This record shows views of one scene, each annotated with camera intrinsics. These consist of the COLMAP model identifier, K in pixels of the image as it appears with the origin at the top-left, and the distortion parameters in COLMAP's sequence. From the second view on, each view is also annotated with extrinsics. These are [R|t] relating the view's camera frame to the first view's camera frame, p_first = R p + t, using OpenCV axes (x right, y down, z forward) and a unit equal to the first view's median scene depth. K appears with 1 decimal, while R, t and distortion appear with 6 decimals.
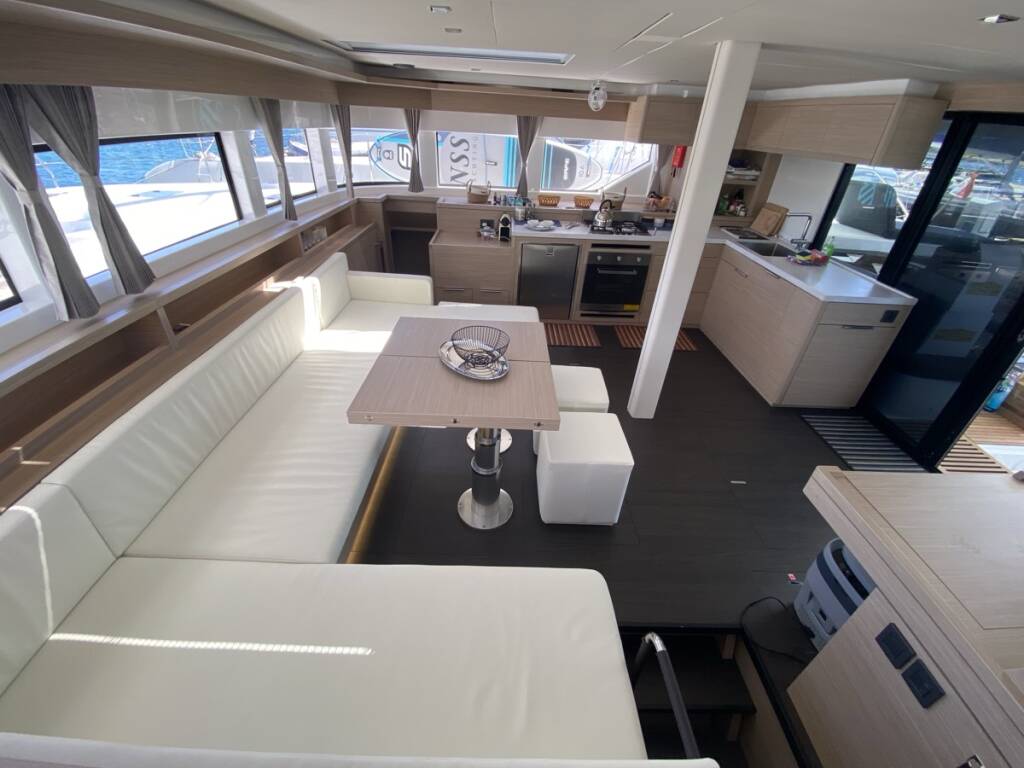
lens RADIAL K [[417.1, 0, 507.7], [0, 417.1, 384.0], [0, 0, 1]] dist [0.025908, -0.022861]
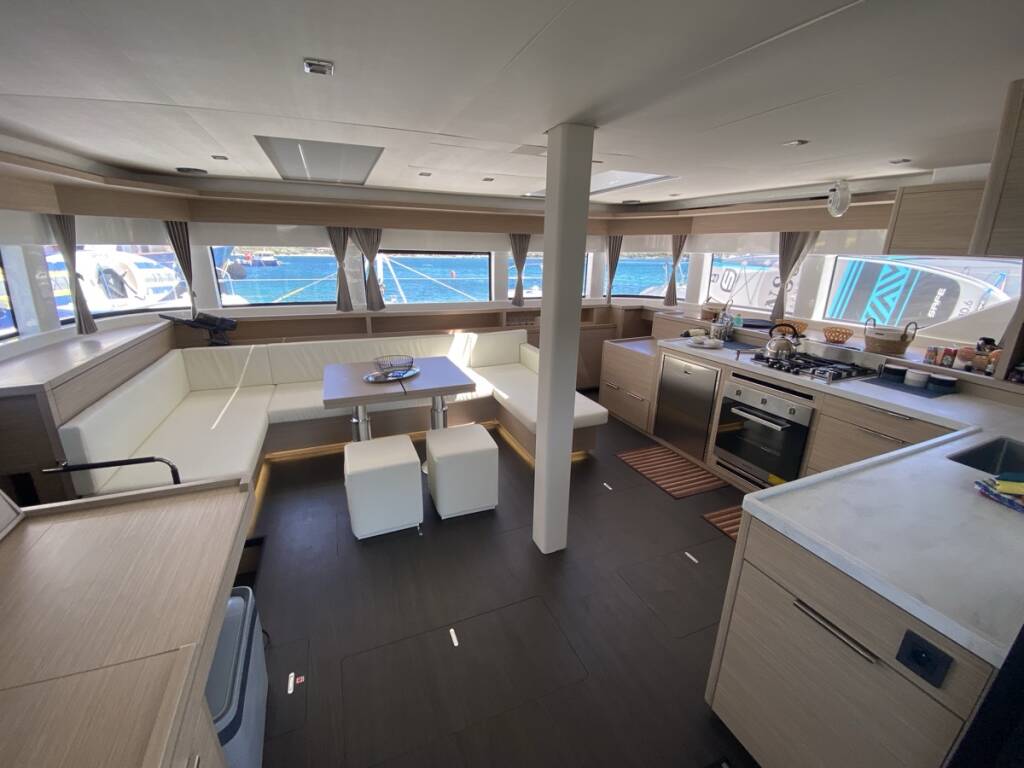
lens RADIAL K [[412.7, 0, 508.4], [0, 412.7, 384.0], [0, 0, 1]] dist [0.029773, -0.025192]
pose [[0.381864, 0.240011, -0.892511, 0.927054], [-0.486806, 0.873108, 0.026511, -0.181134], [0.785621, 0.424355, 0.450247, 0.456601]]
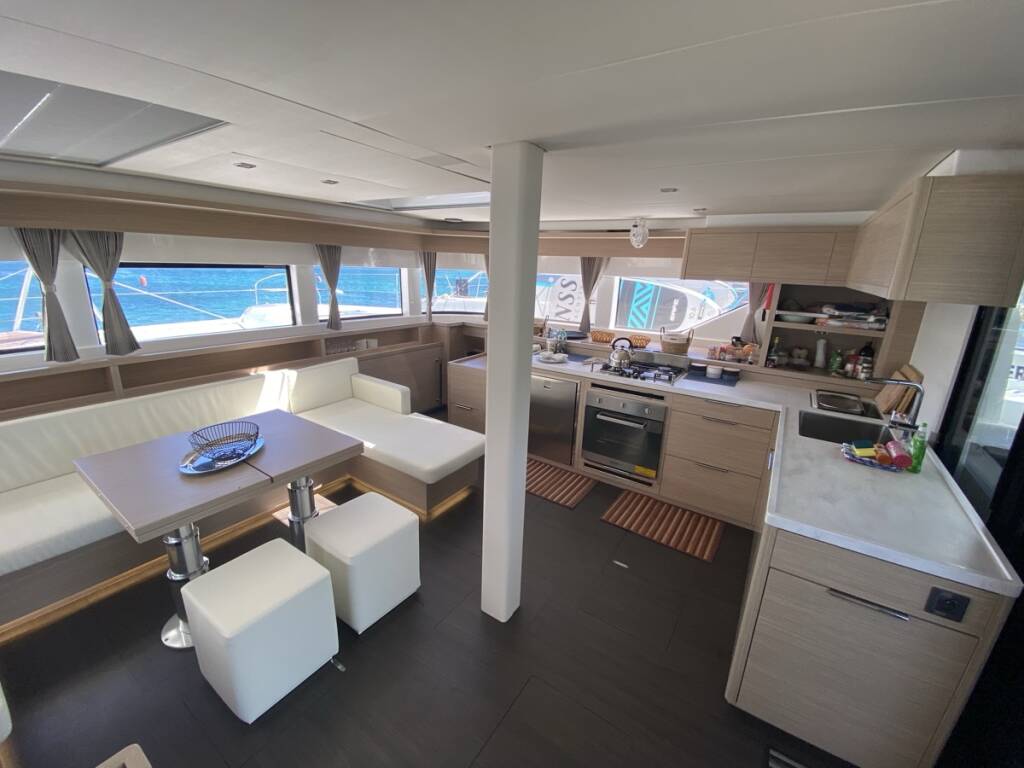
lens RADIAL K [[412.7, 0, 508.4], [0, 412.7, 384.0], [0, 0, 1]] dist [0.029773, -0.025192]
pose [[0.827471, 0.136453, -0.544677, 0.663558], [-0.294670, 0.931245, -0.214364, -0.135794], [0.477977, 0.337880, 0.810787, 0.313820]]
